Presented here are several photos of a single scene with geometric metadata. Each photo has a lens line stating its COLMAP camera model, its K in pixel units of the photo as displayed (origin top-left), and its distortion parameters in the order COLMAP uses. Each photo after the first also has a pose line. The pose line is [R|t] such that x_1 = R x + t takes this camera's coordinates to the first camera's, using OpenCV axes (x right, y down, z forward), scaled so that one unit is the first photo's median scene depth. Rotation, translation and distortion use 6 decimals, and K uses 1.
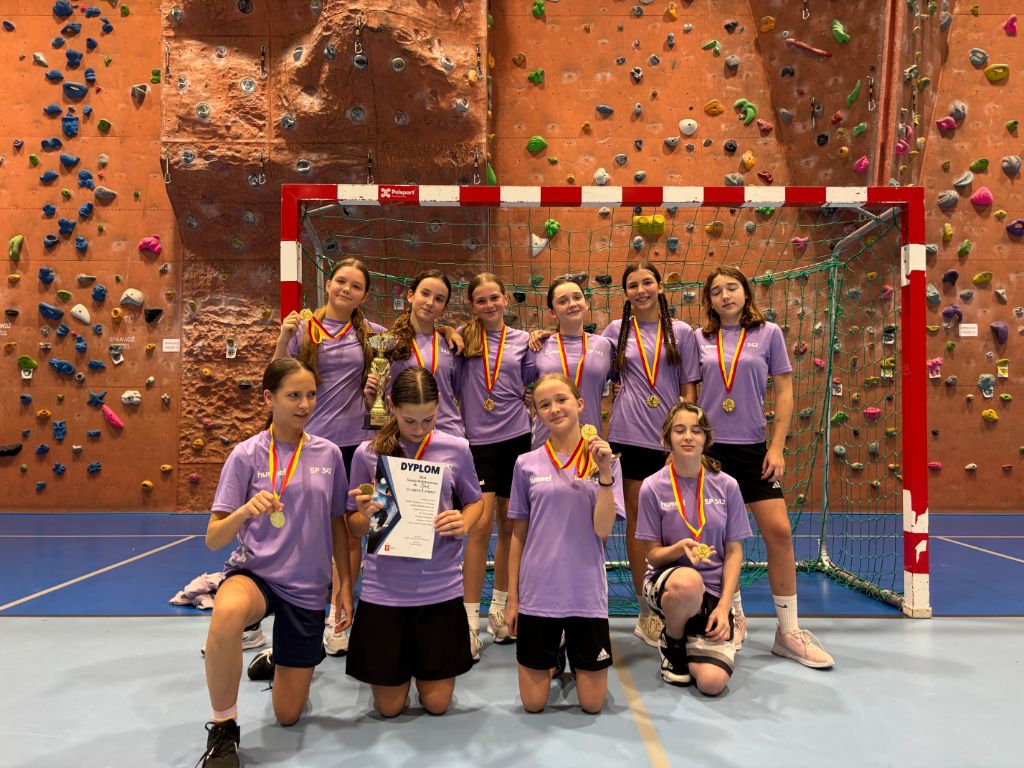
lens RADIAL K [[771.8, 0, 517.5], [0, 771.8, 378.1], [0, 0, 1]] dist [0.041804, -0.033350]
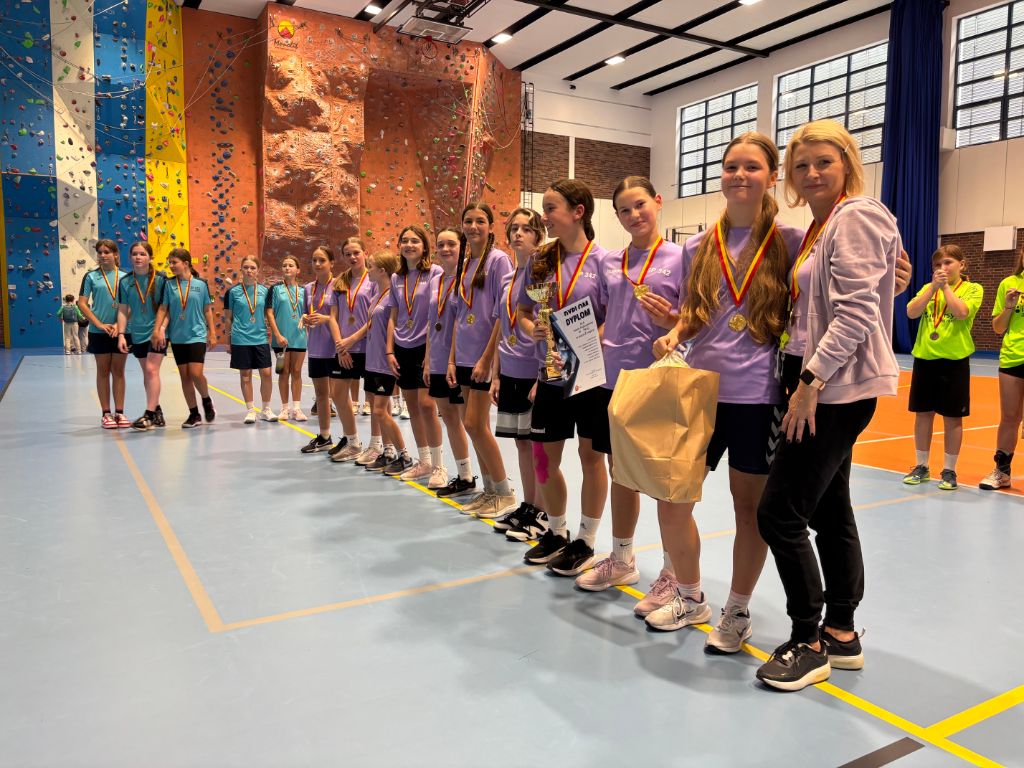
lens RADIAL K [[769.8, 0, 504.8], [0, 769.8, 377.2], [0, 0, 1]] dist [0.058591, -0.061355]
pose [[0.866171, -0.037983, 0.498302, -1.156716], [-0.023174, 0.992982, 0.115972, -0.086237], [-0.499210, -0.111999, 0.859212, -2.227564]]
